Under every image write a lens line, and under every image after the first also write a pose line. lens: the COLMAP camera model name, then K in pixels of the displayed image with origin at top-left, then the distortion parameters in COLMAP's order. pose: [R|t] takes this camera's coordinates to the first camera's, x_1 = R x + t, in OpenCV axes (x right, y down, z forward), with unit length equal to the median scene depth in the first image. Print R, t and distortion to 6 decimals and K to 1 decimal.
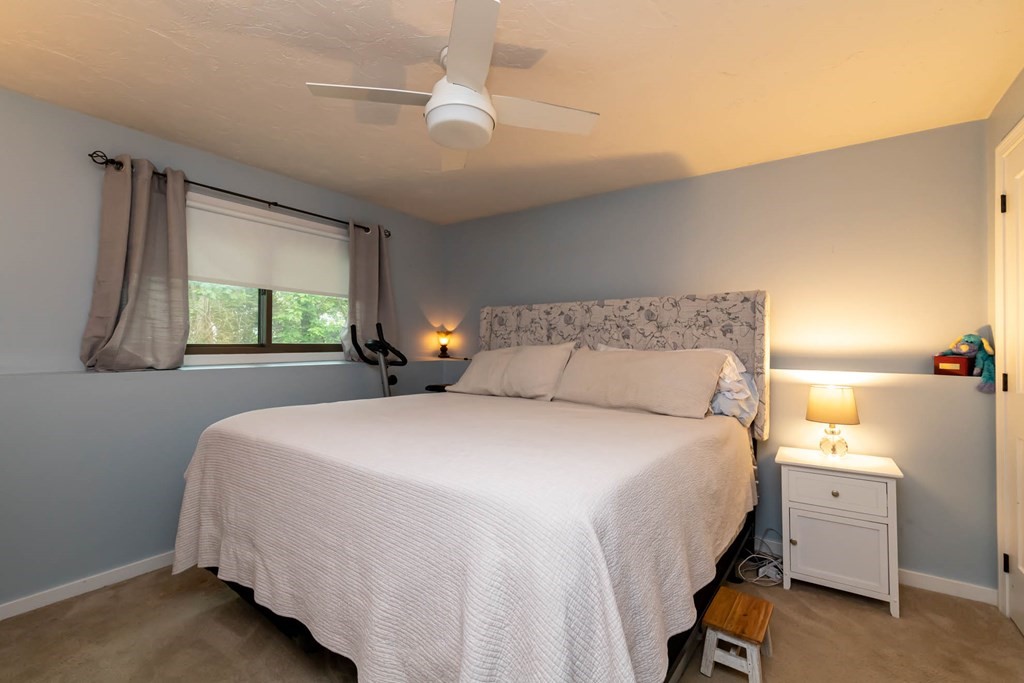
lens RADIAL K [[442.2, 0, 514.3], [0, 442.2, 345.0], [0, 0, 1]] dist [0.000187, -0.000184]
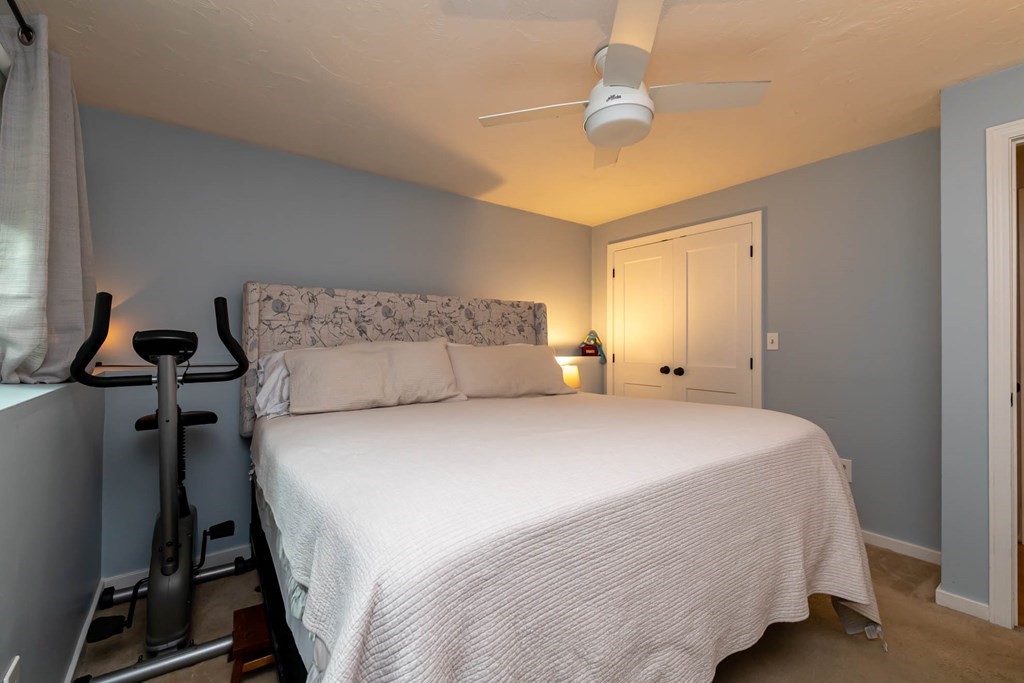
lens RADIAL K [[442.2, 0, 518.2], [0, 442.2, 343.9], [0, 0, 1]] dist [0.000187, -0.000184]
pose [[0.295399, -0.007674, 0.955343, -0.682971], [0.002454, 0.999971, 0.007274, -0.000069], [-0.955371, 0.000196, 0.295410, 0.531171]]
